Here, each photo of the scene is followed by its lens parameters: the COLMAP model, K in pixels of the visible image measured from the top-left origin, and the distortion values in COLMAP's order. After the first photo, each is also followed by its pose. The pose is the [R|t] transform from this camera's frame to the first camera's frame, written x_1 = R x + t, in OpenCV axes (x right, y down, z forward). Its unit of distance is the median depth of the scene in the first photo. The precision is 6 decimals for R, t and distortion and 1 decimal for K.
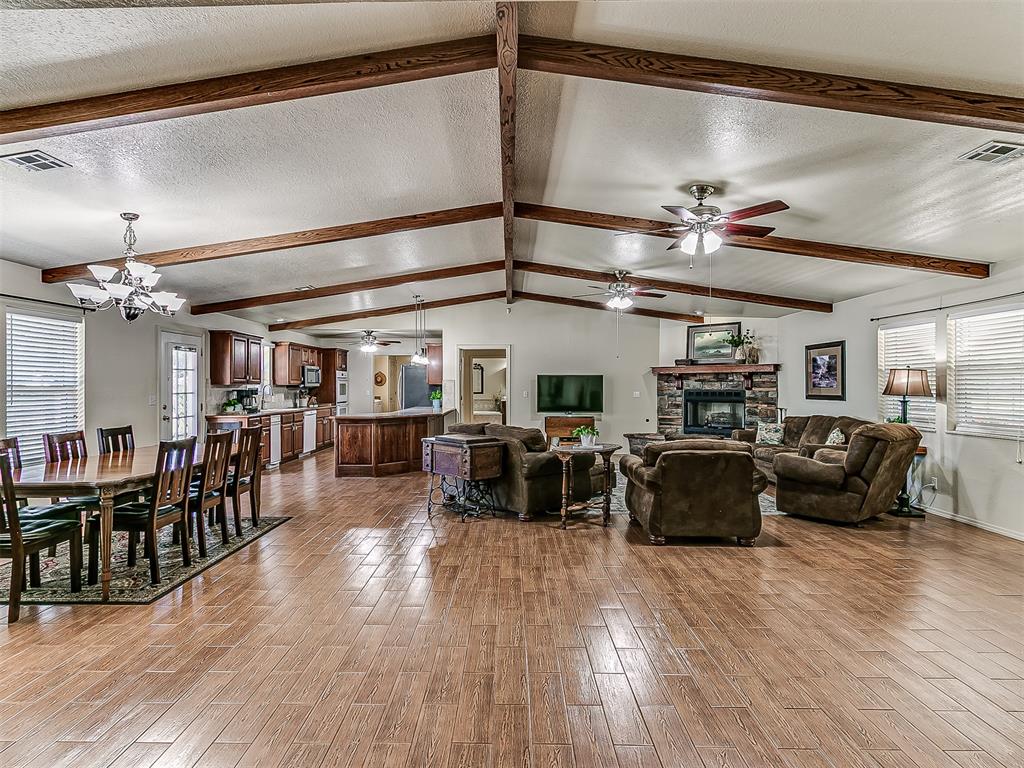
lens RADIAL K [[545.6, 0, 508.1], [0, 545.6, 382.6], [0, 0, 1]] dist [0.005069, 0.001914]
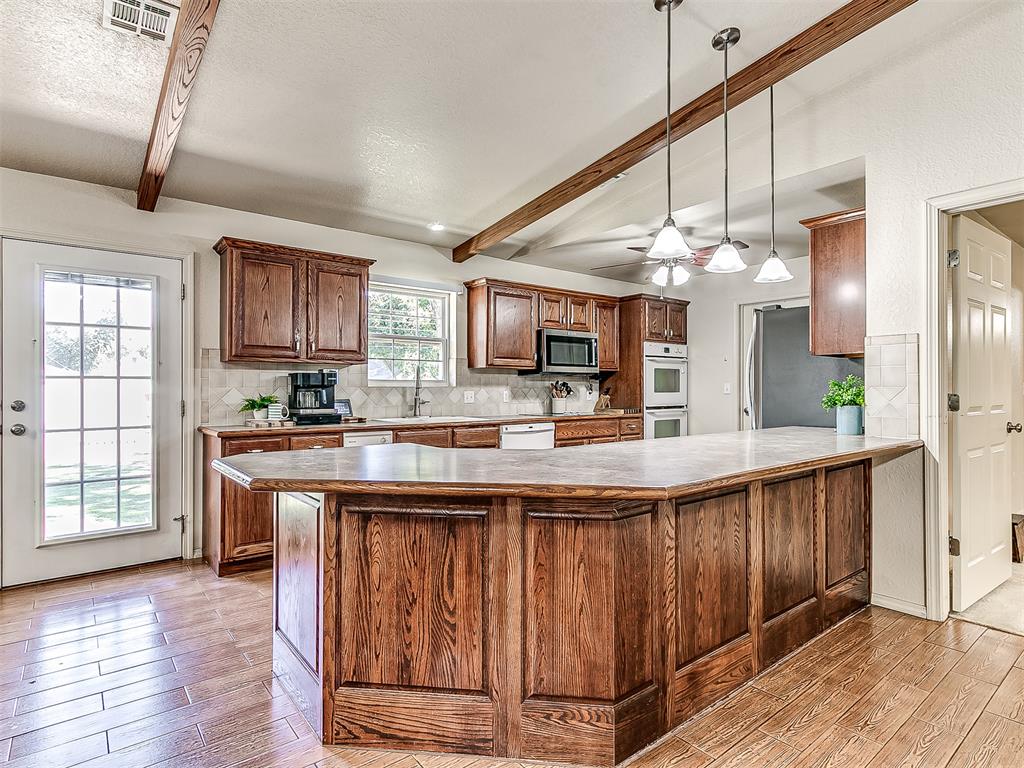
lens RADIAL K [[548.6, 0, 500.2], [0, 548.6, 385.6], [0, 0, 1]] dist [0.004080, -0.001116]
pose [[0.618712, -0.002824, -0.785612, -0.016456], [0.002808, 0.999995, -0.001383, 0.022676], [0.785613, -0.001350, 0.618717, 0.775933]]
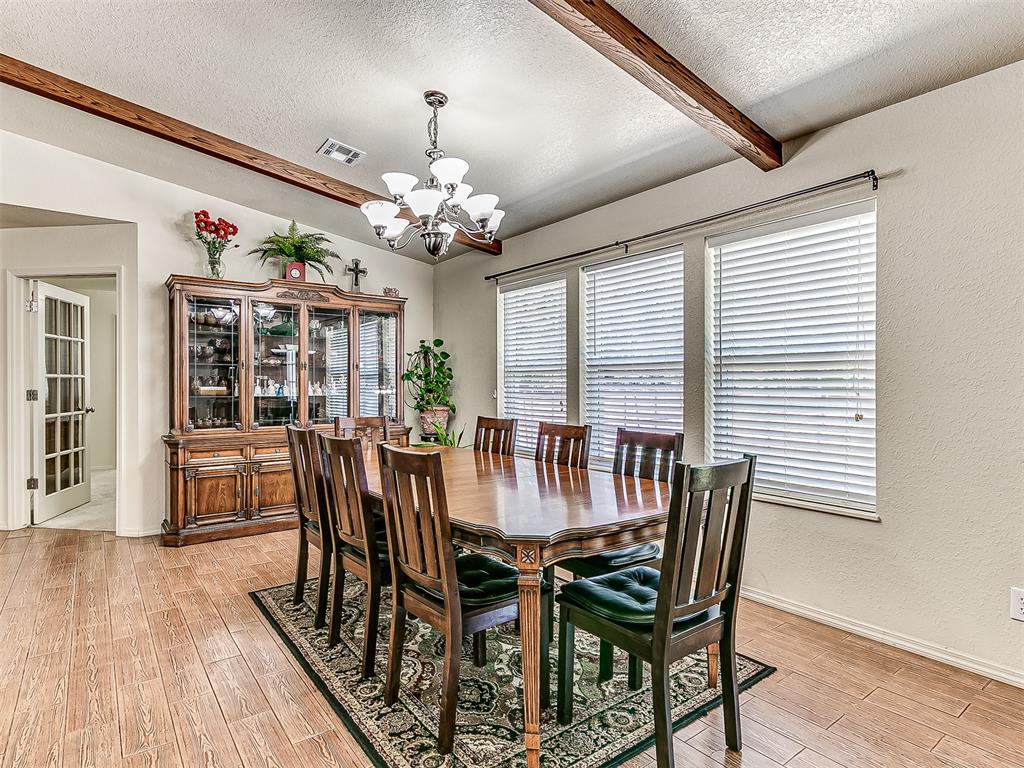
lens RADIAL K [[548.6, 0, 500.2], [0, 548.6, 385.6], [0, 0, 1]] dist [0.004080, -0.001116]
pose [[-0.797543, 0.003753, -0.603251, -0.157937], [0.002149, 0.999992, 0.003380, 0.020116], [0.603259, 0.001400, -0.797544, 0.716511]]
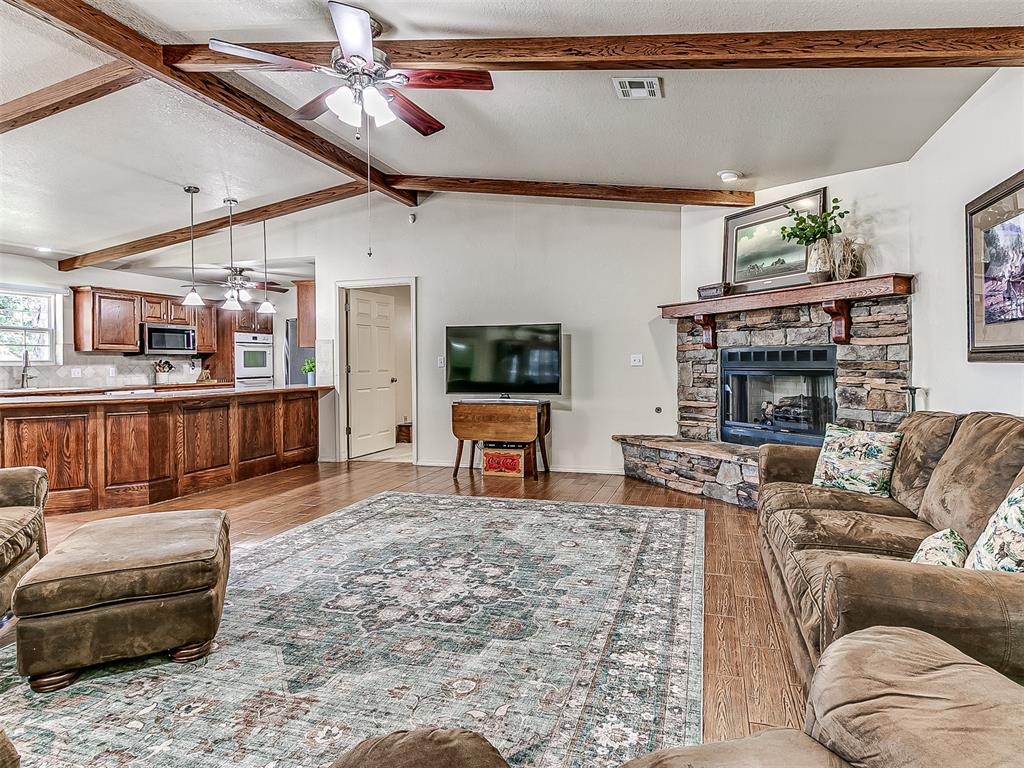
lens RADIAL K [[567.0, 0, 556.5], [0, 567.0, 362.1], [0, 0, 1]] dist [0.004764, -0.001234]
pose [[0.966895, -0.010630, -0.254953, 0.342020], [0.012276, 0.999913, 0.004863, 0.022897], [0.254879, -0.007831, 0.966941, 0.524117]]
